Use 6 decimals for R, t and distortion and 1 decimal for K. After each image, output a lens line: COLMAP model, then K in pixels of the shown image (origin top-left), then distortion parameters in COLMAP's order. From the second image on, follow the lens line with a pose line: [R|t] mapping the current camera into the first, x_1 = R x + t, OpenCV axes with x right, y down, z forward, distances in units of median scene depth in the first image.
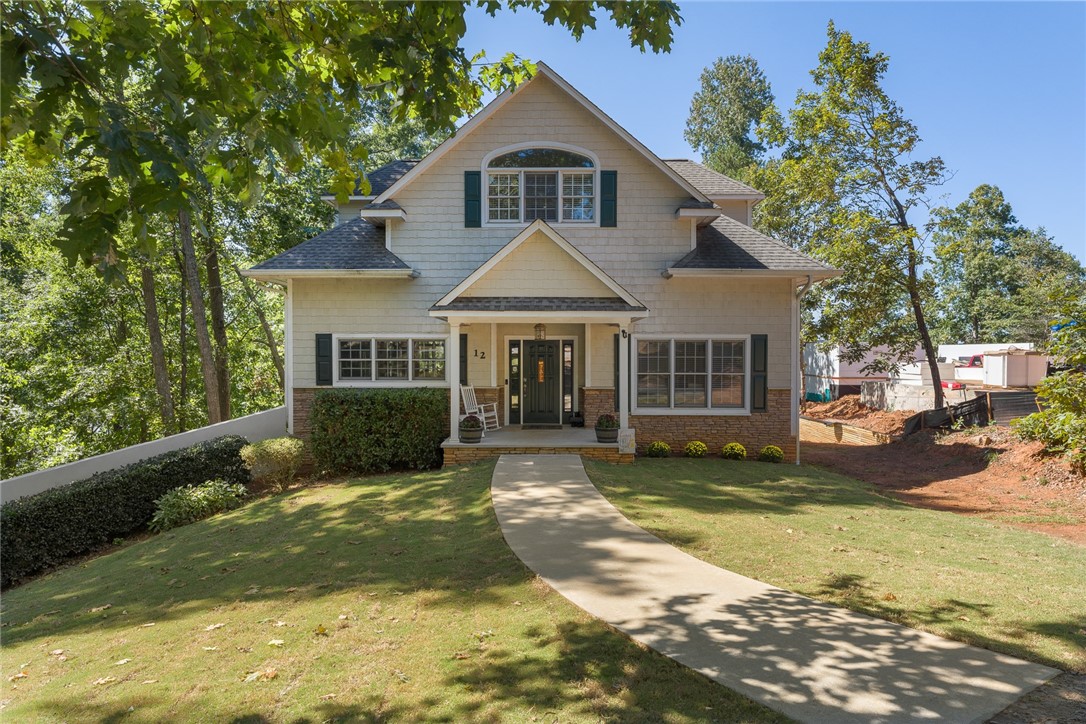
lens RADIAL K [[680.9, 0, 547.8], [0, 680.9, 365.6], [0, 0, 1]] dist [-0.002803, 0.004181]
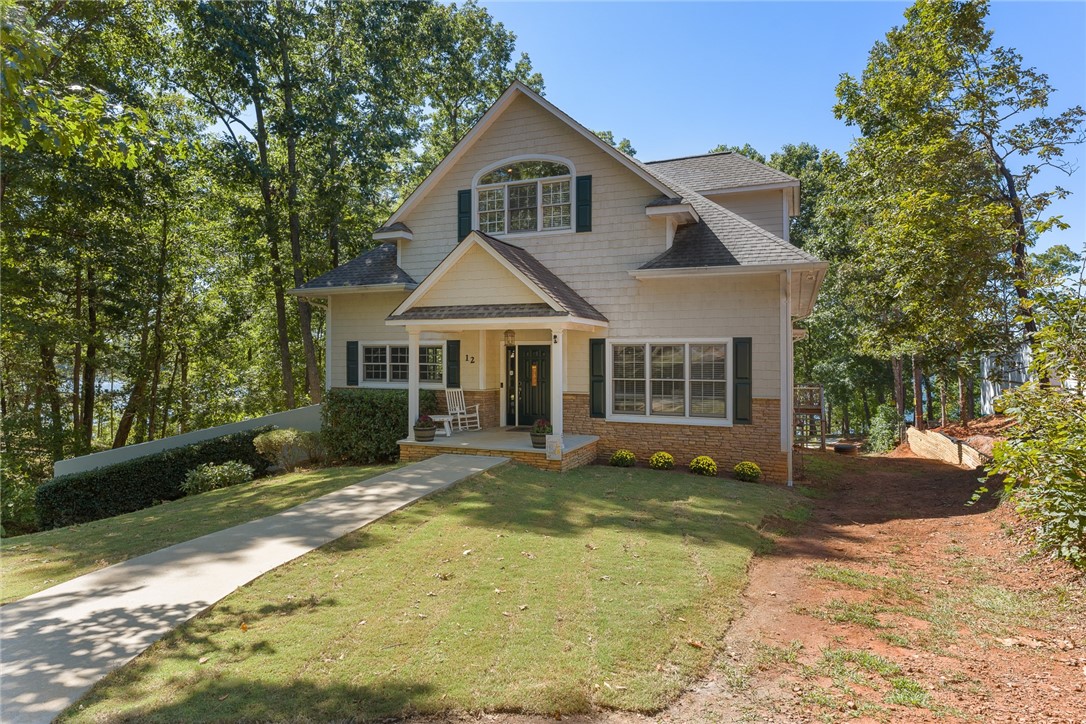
lens RADIAL K [[643.3, 0, 536.1], [0, 643.3, 350.7], [0, 0, 1]] dist [0.002388, -0.000342]
pose [[0.920517, -0.003687, -0.390684, 0.393327], [-0.005884, 0.999711, -0.023301, -0.006715], [0.390657, 0.023748, 0.920230, 0.107173]]
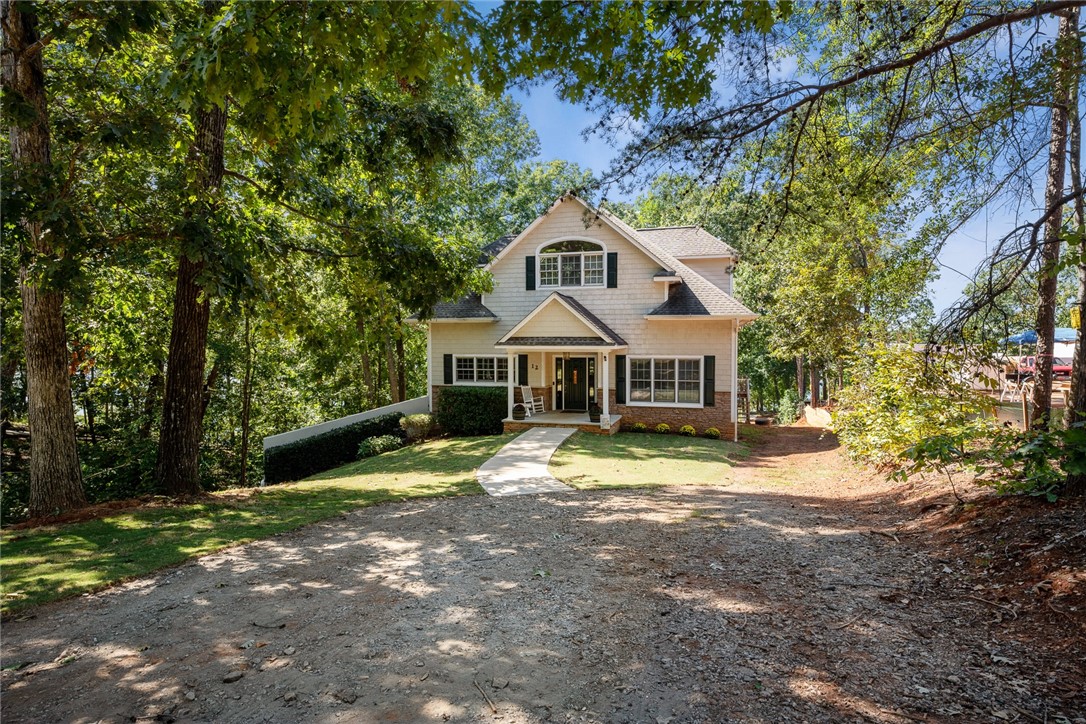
lens RADIAL K [[643.3, 0, 538.9], [0, 643.3, 365.4], [0, 0, 1]] dist [0.002388, -0.000342]
pose [[0.960724, 0.008701, -0.277368, 0.344262], [-0.001433, 0.999651, 0.026395, -0.061647], [0.277501, -0.024961, 0.960401, -0.501045]]
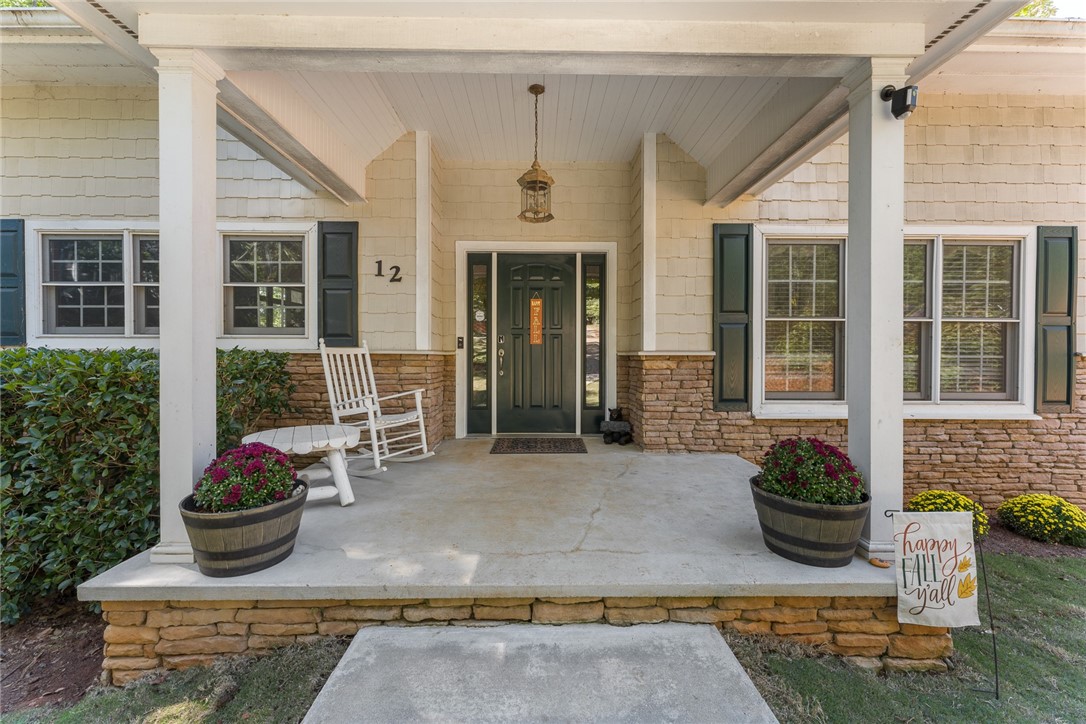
lens RADIAL K [[437.2, 0, 540.4], [0, 437.2, 357.5], [0, 0, 1]] dist [0.000677, -0.001135]
pose [[0.999939, 0.000868, 0.010973, -0.010714], [-0.000806, 0.999984, -0.005666, 0.037073], [-0.010978, 0.005657, 0.999924, 0.736464]]
